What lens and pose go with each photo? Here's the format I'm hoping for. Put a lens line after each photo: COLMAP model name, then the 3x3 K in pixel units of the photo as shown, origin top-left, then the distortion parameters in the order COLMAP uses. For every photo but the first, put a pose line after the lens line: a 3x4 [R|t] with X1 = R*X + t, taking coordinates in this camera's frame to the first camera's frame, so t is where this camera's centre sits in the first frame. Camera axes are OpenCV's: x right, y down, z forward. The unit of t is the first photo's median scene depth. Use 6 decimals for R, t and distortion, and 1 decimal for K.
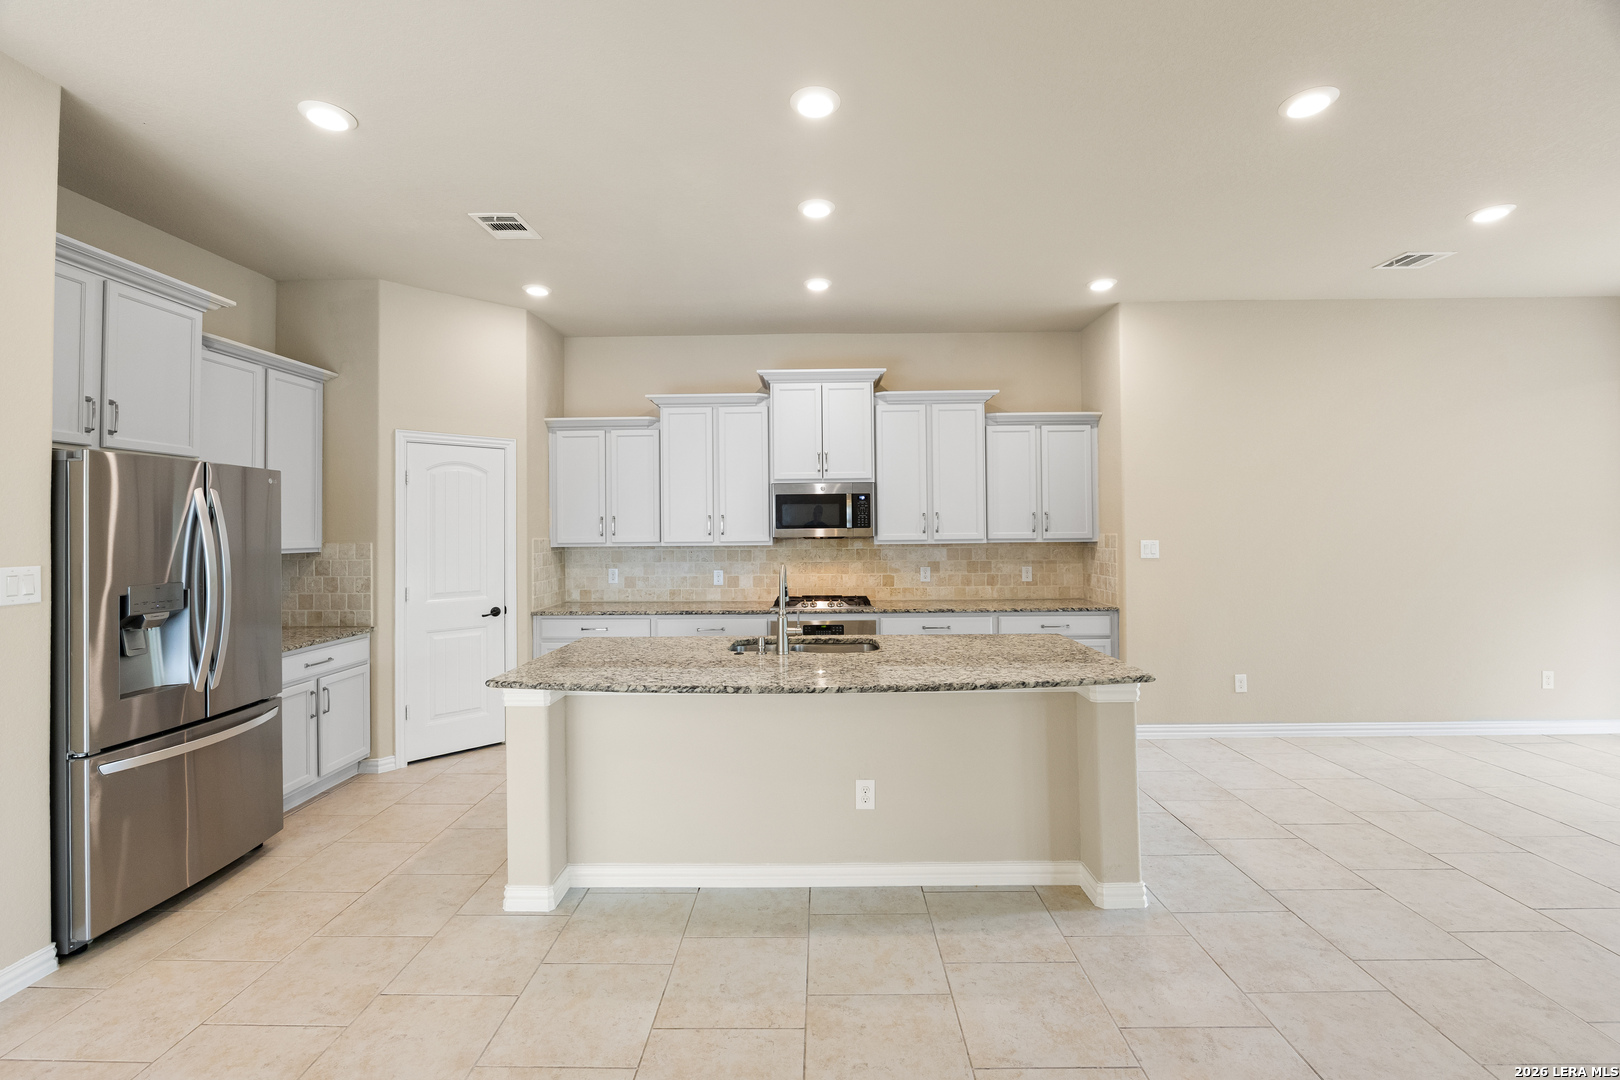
lens RADIAL K [[684.6, 0, 810.9], [0, 684.6, 520.5], [0, 0, 1]] dist [-0.011920, -0.000357]
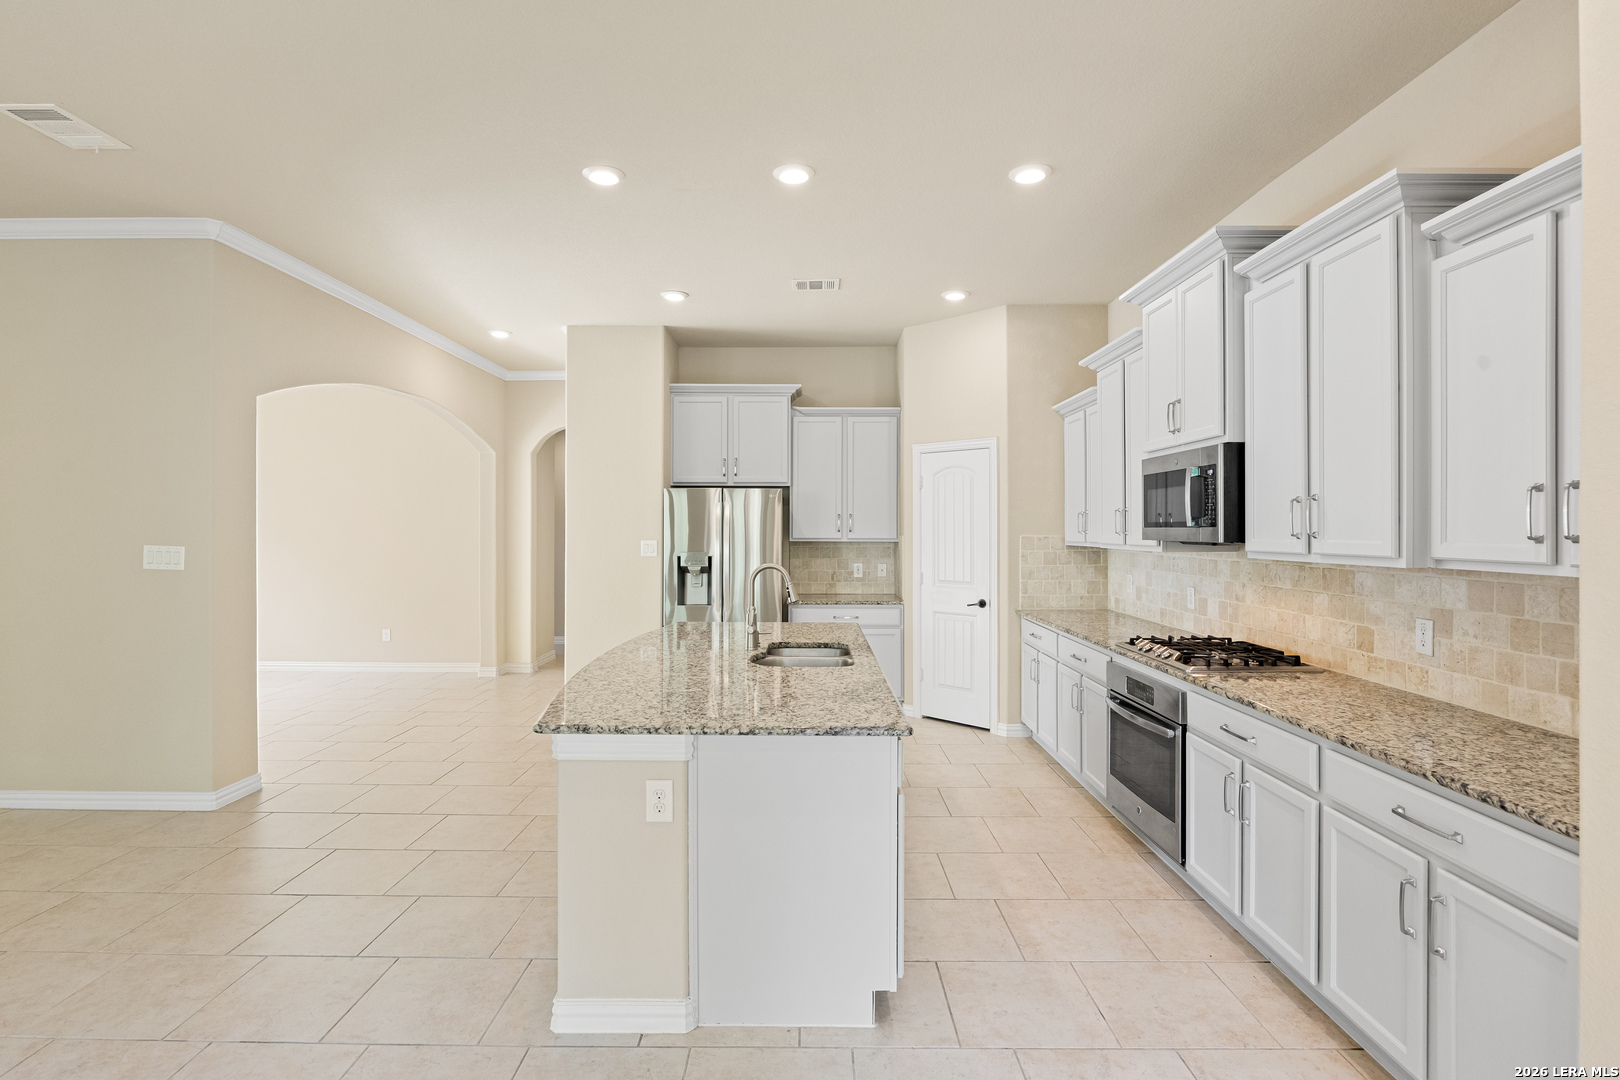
lens RADIAL K [[805.2, 0, 806.5], [0, 805.2, 526.2], [0, 0, 1]] dist [-0.005709, -0.000800]
pose [[0.012414, 0.007942, -0.999891, 0.734385], [0.012592, 0.999888, 0.008099, 0.001046], [0.999844, -0.012691, 0.012312, 0.676653]]
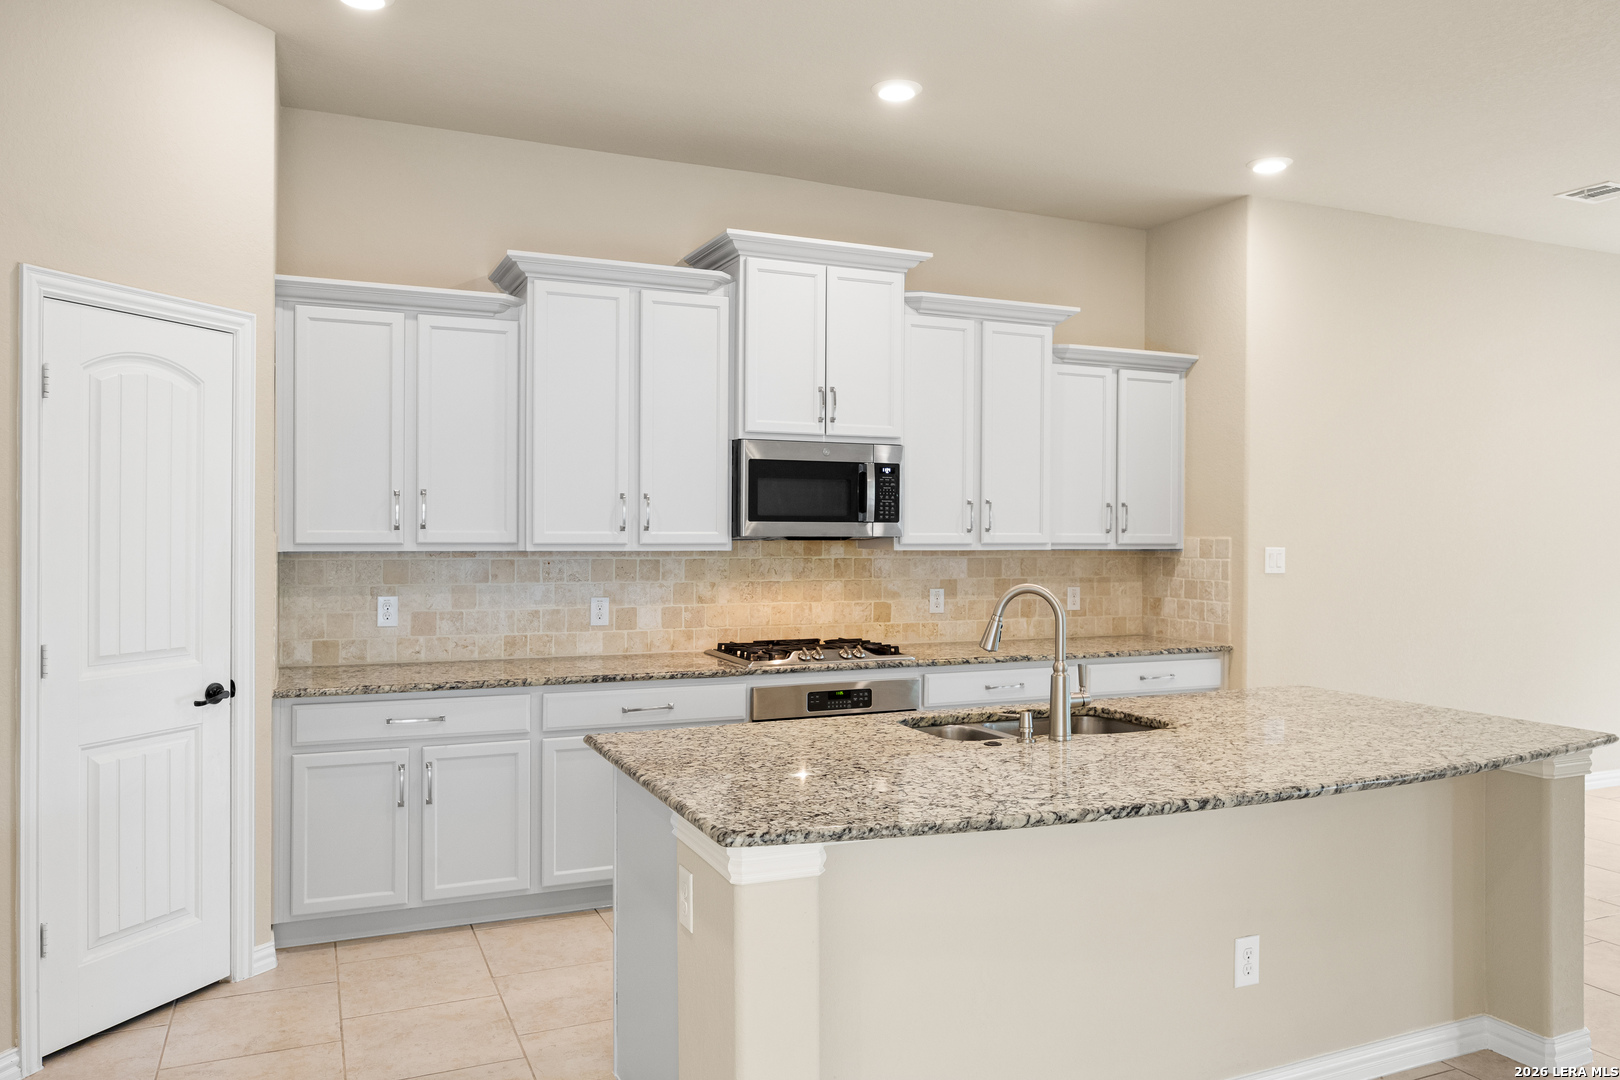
lens RADIAL K [[1139.5, 0, 808.1], [0, 1139.5, 539.4], [0, 0, 1]] dist [-0.005956, 0.002906]
pose [[0.908034, 0.011287, 0.418745, -0.399156], [-0.020300, 0.999648, 0.017074, 0.010430], [-0.418405, -0.024004, 0.907943, 0.146586]]
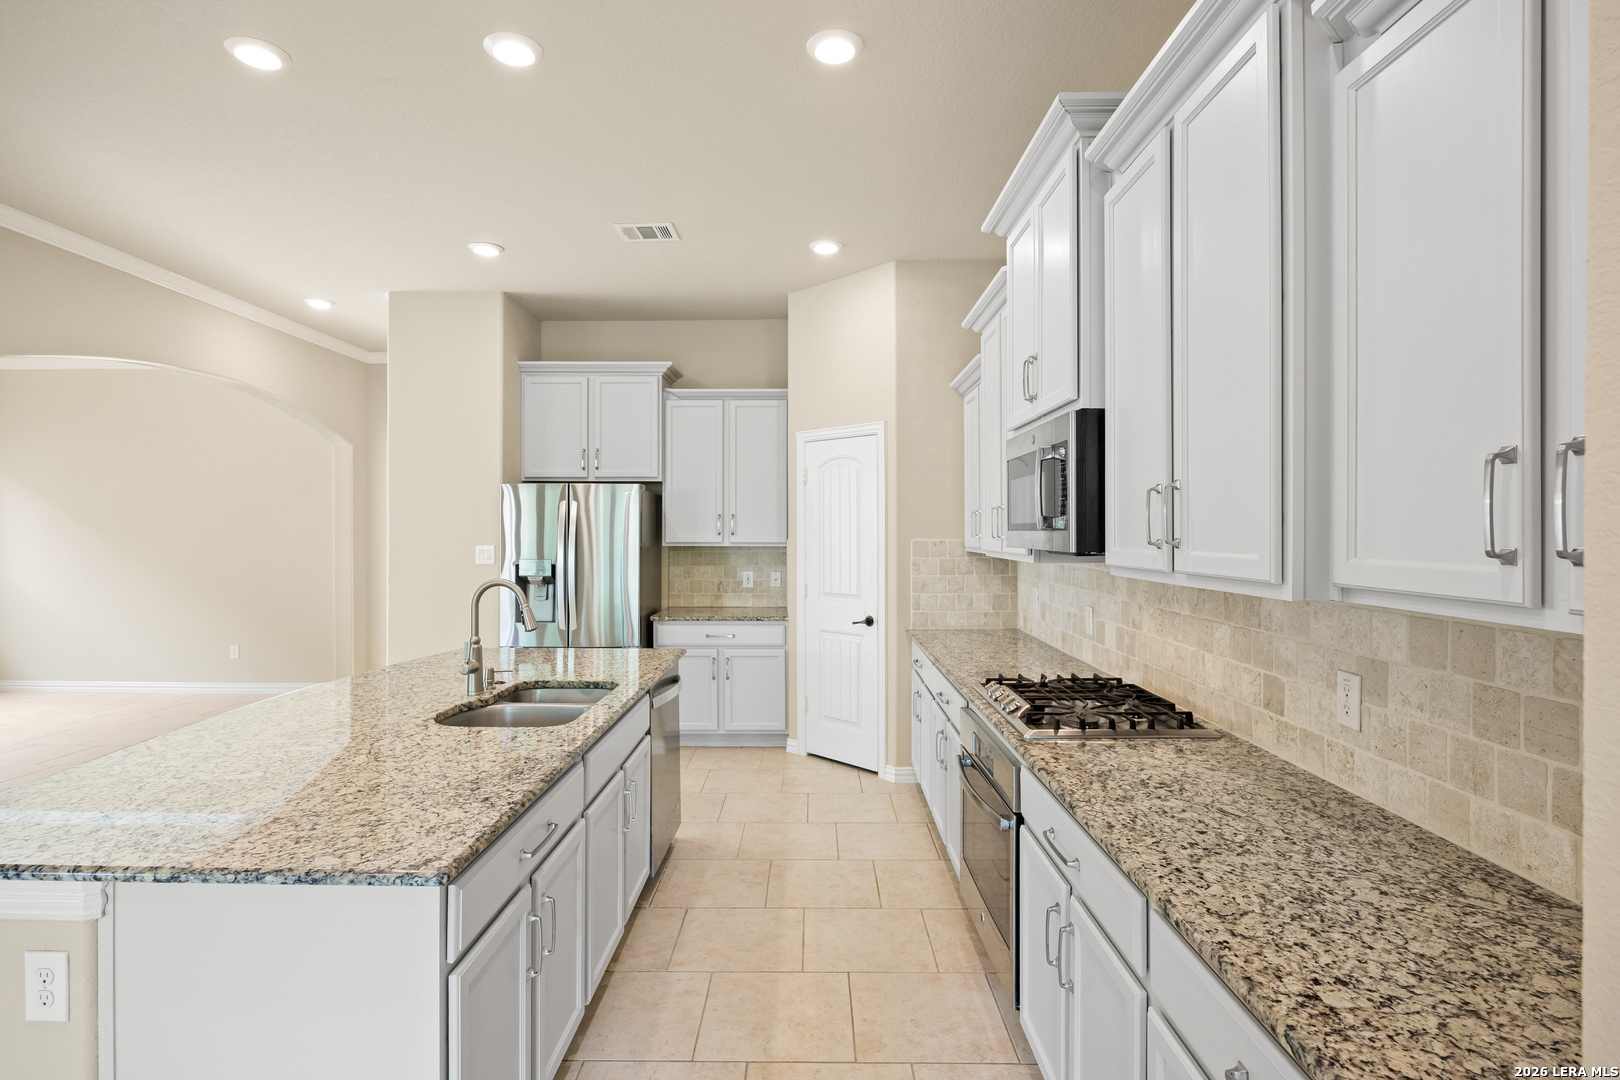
lens RADIAL K [[805.2, 0, 809.3], [0, 805.2, 529.4], [0, 0, 1]] dist [-0.005709, -0.000800]
pose [[0.005872, 0.010062, -0.999932, 0.543126], [0.012991, 0.999864, 0.010138, 0.004147], [0.999898, -0.013050, 0.005741, 0.867056]]
